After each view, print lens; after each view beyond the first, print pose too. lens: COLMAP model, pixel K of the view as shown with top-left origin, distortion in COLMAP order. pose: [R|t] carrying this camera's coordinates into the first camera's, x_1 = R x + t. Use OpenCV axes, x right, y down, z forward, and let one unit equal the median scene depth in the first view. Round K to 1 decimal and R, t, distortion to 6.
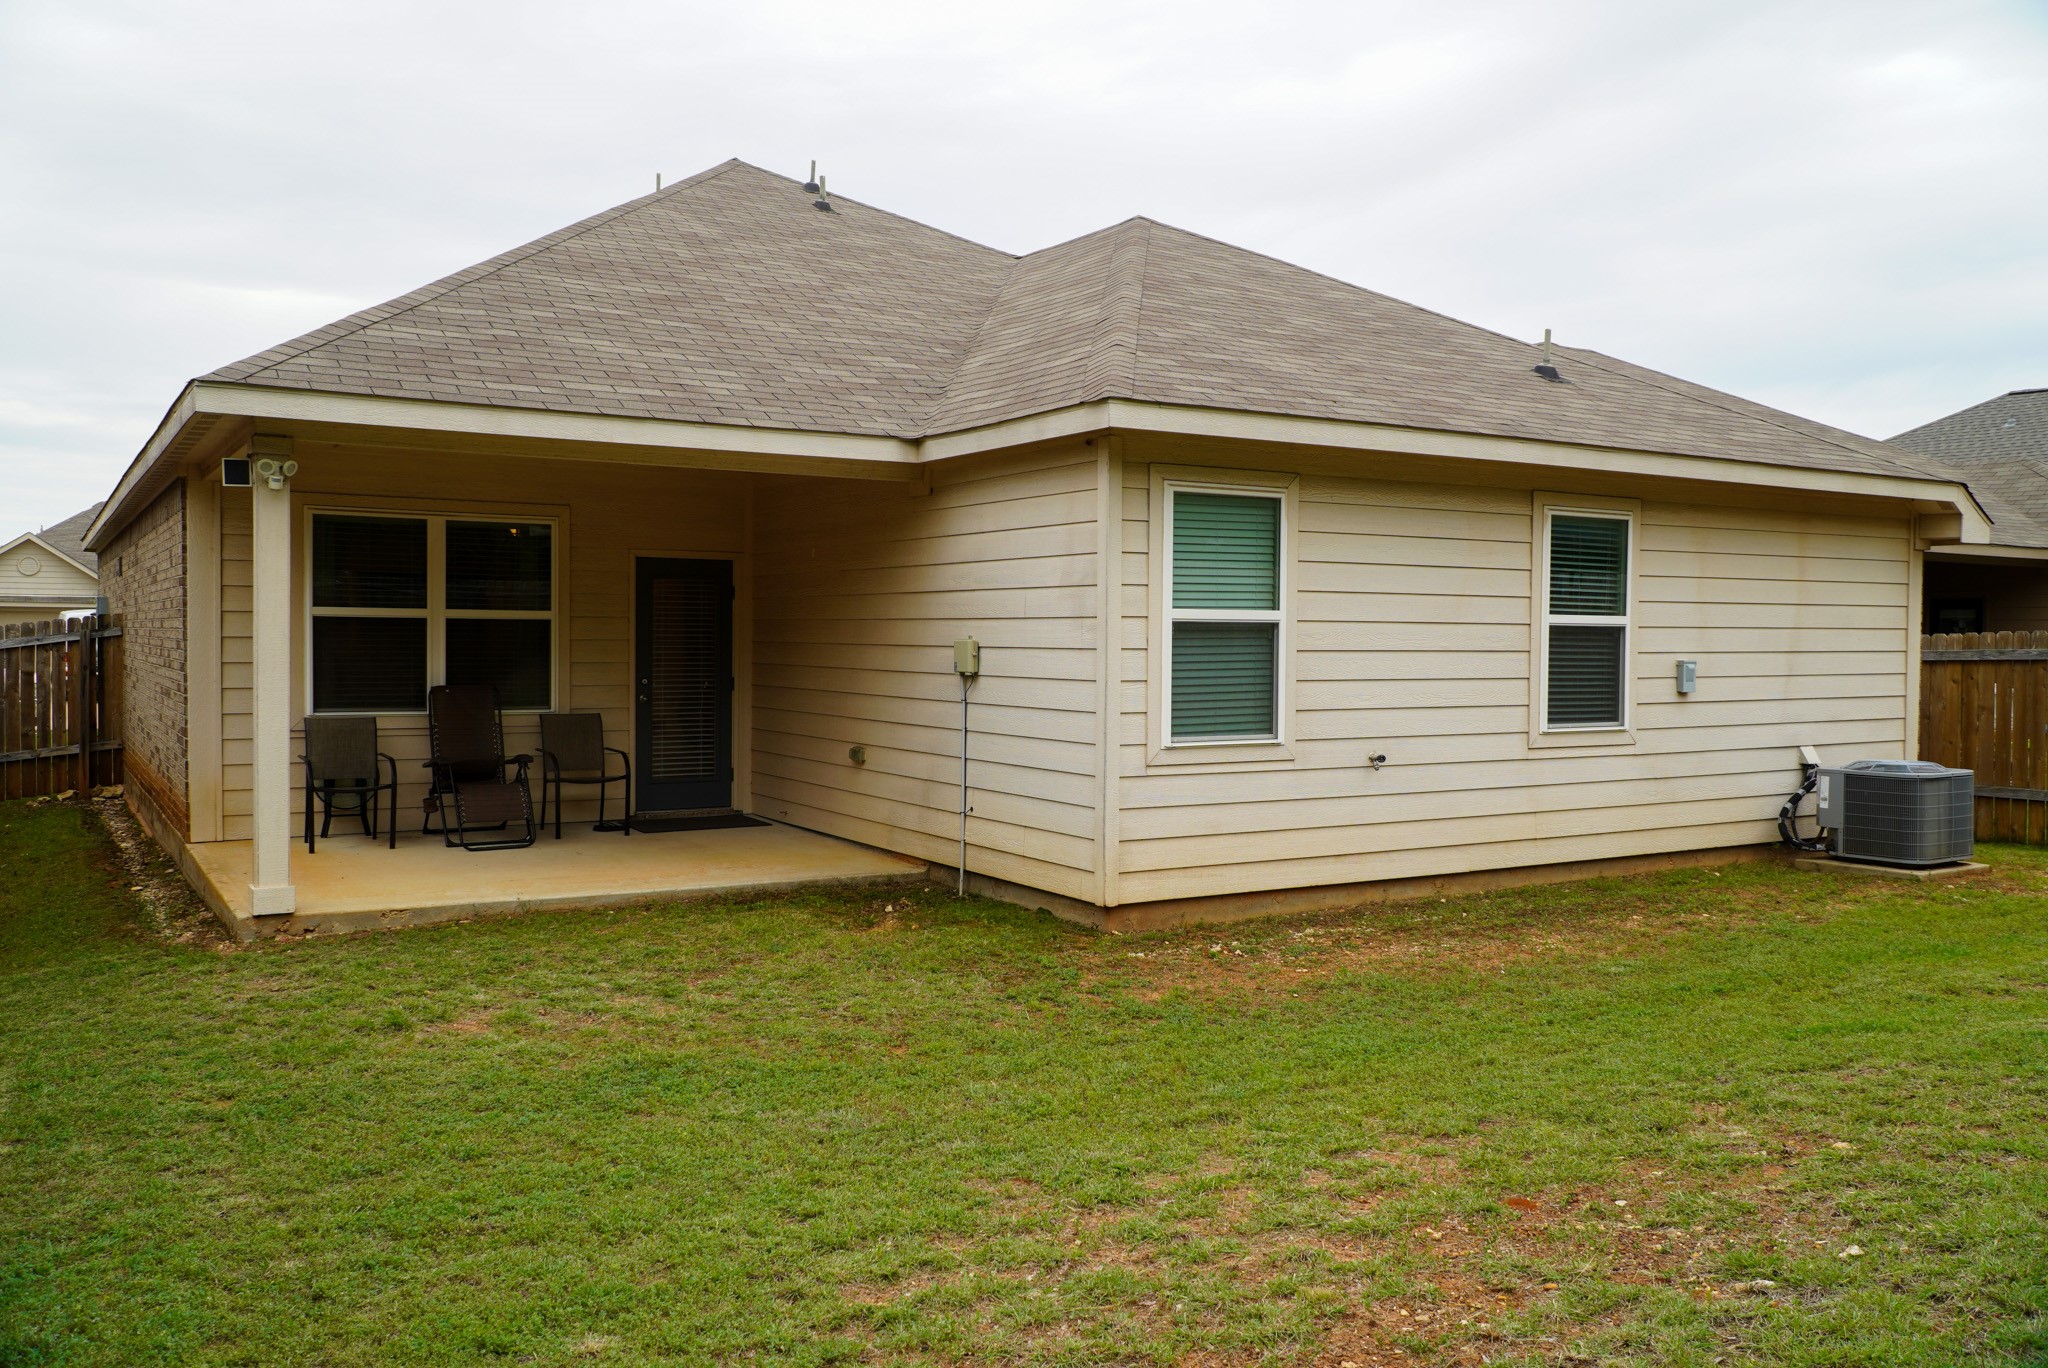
lens RADIAL K [[1653.4, 0, 1024.0], [0, 1653.4, 684.0], [0, 0, 1]] dist [-0.004825, 0.003826]
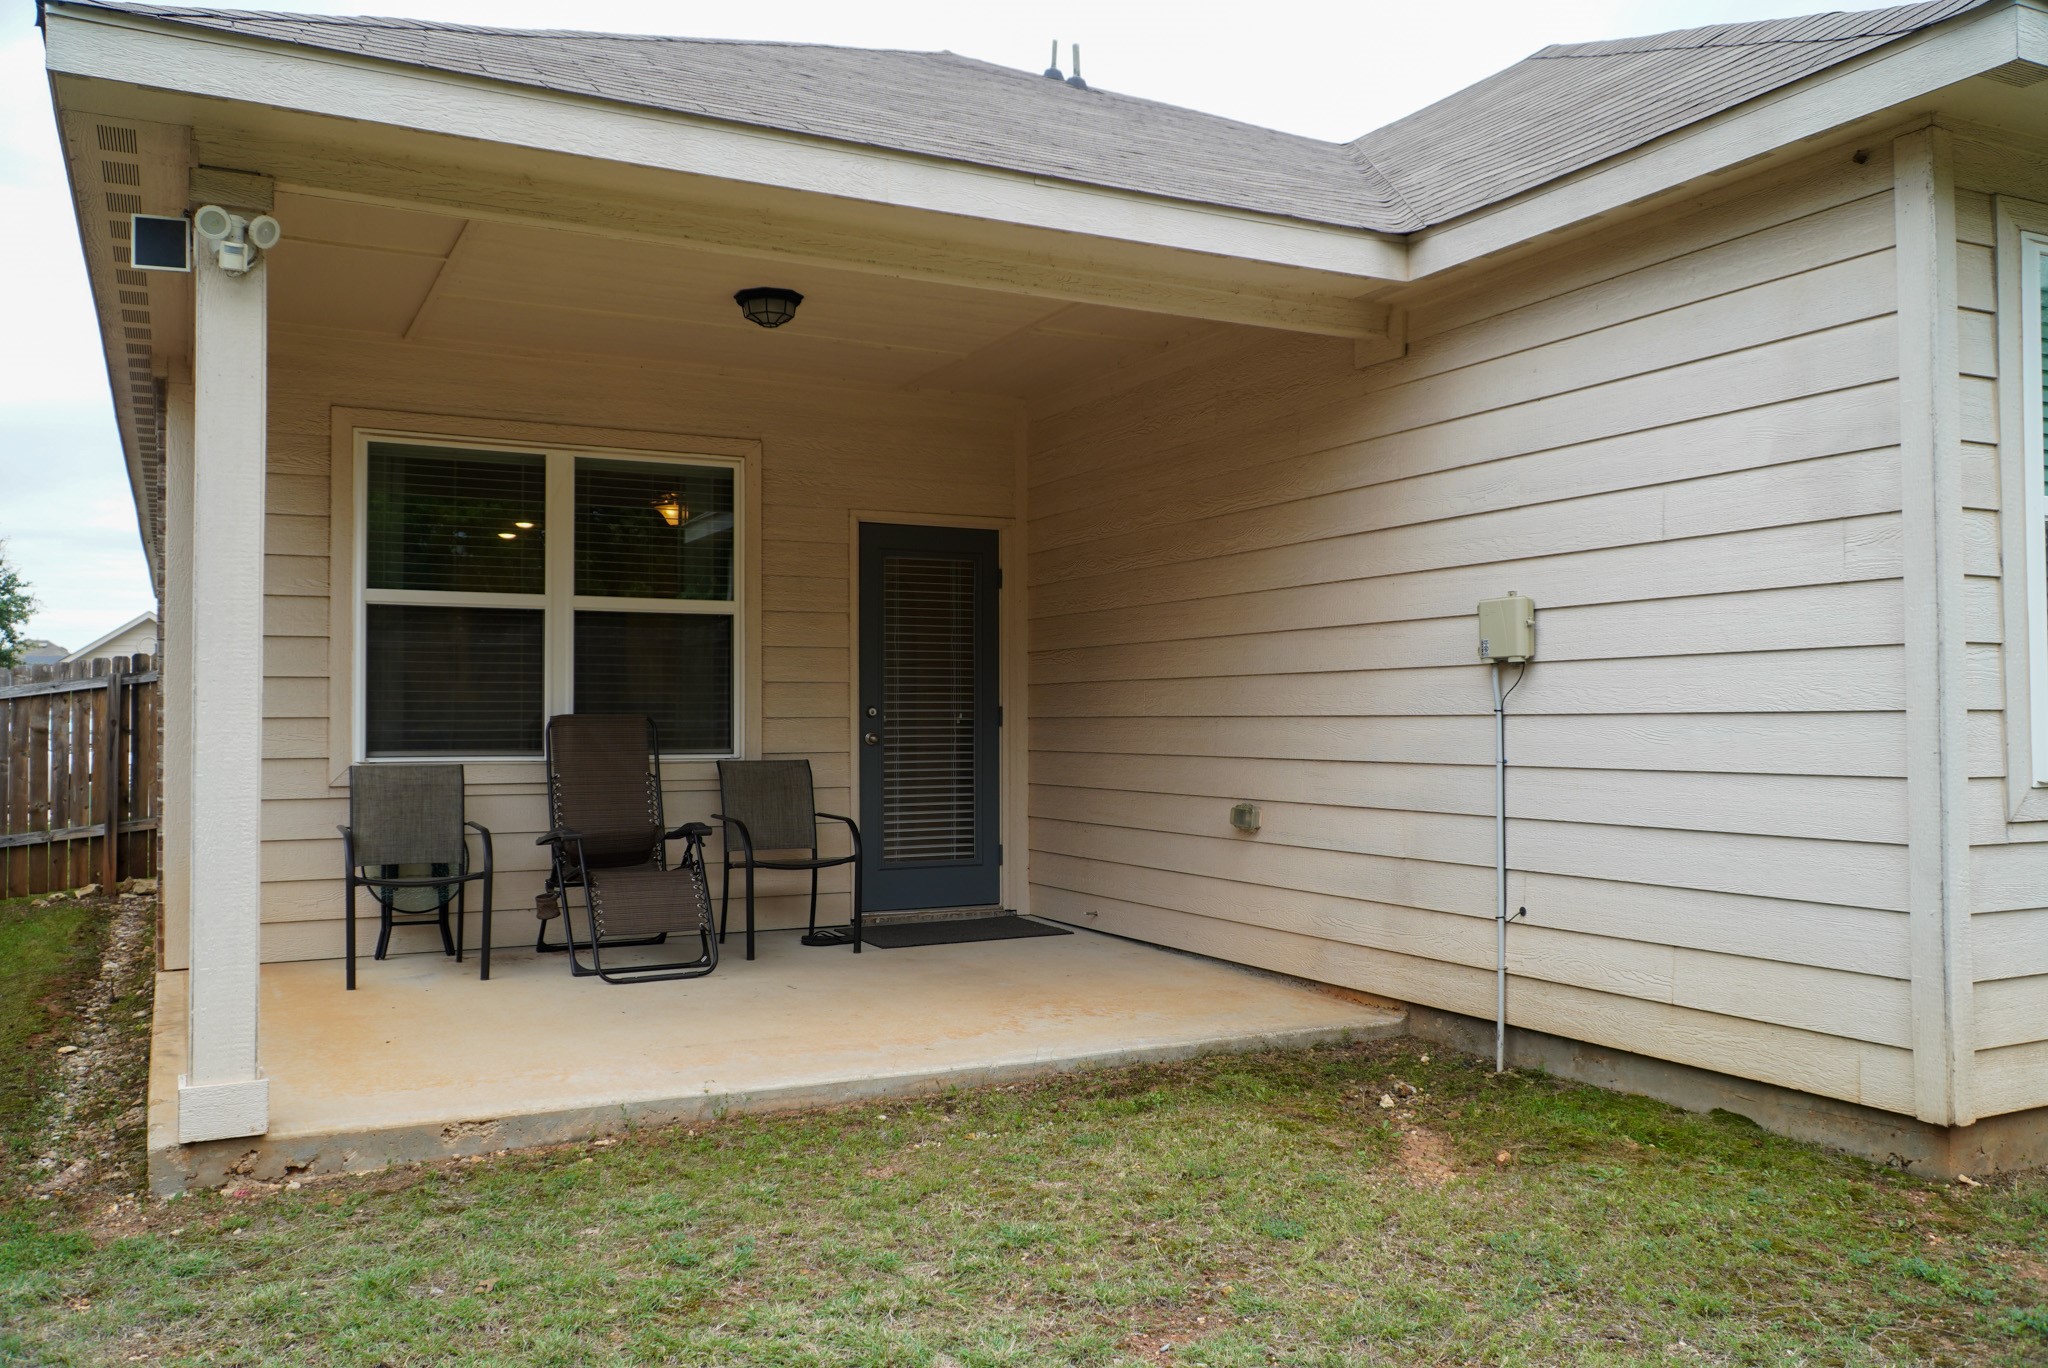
lens RADIAL K [[1626.5, 0, 1015.0], [0, 1626.5, 681.5], [0, 0, 1]] dist [0.003795, 0.005070]
pose [[0.997121, -0.014840, -0.074364, -0.139205], [0.010673, 0.998367, -0.056124, 0.025662], [0.075076, 0.055168, 0.995651, 0.404275]]
